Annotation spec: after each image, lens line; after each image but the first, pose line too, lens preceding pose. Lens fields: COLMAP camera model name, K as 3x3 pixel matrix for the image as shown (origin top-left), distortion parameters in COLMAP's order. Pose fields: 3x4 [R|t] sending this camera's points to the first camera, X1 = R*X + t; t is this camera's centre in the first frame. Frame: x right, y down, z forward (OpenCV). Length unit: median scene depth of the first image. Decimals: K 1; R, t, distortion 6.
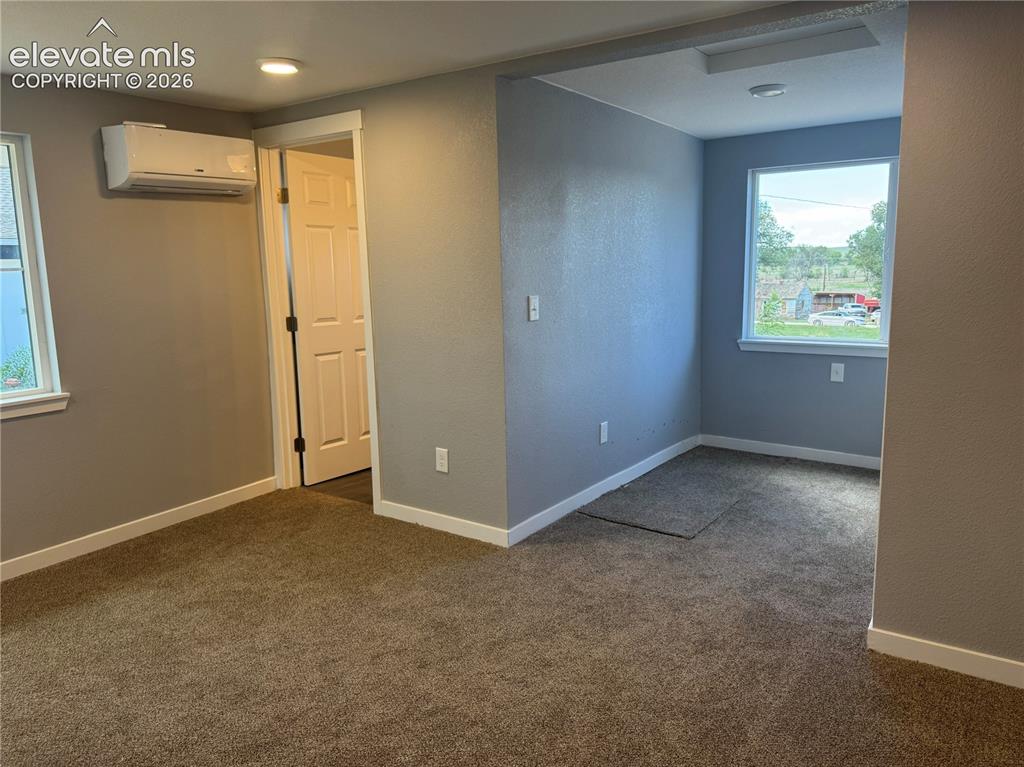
lens RADIAL K [[743.8, 0, 512.0], [0, 743.8, 383.5], [0, 0, 1]] dist [0.062118, -0.122218]
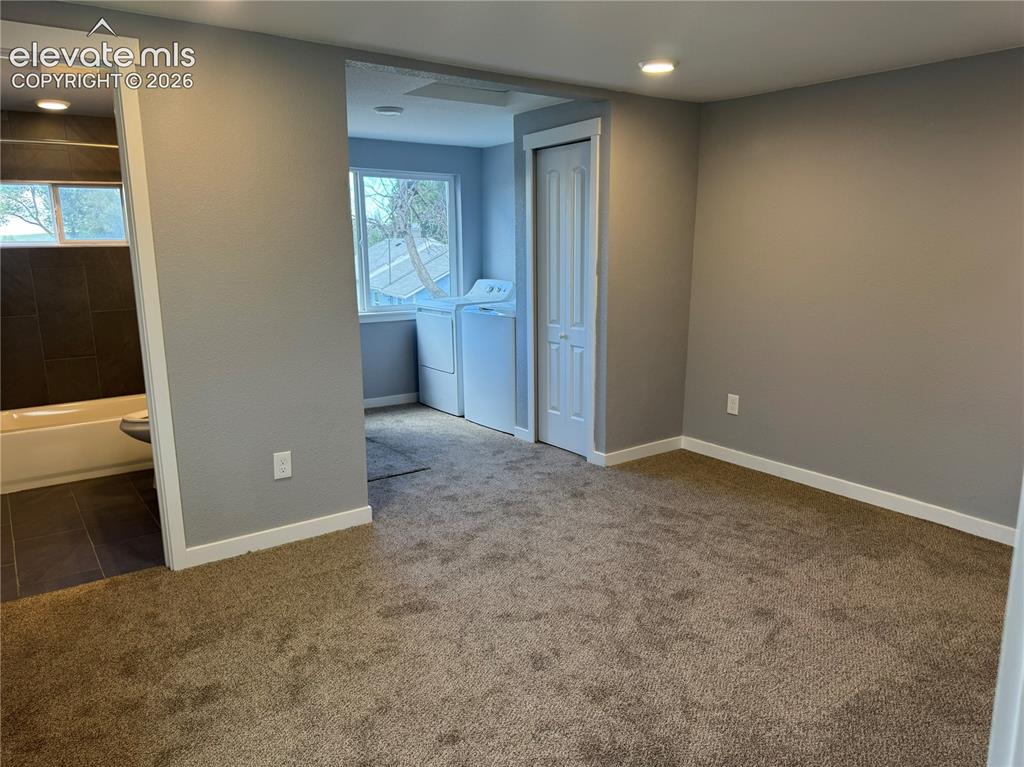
lens RADIAL K [[743.8, 0, 512.0], [0, 743.8, 383.5], [0, 0, 1]] dist [0.062118, -0.122218]
pose [[0.330299, -0.173201, 0.927849, -0.852962], [0.170474, 0.977800, 0.121840, -0.059487], [-0.928354, 0.117931, 0.352493, 0.419380]]
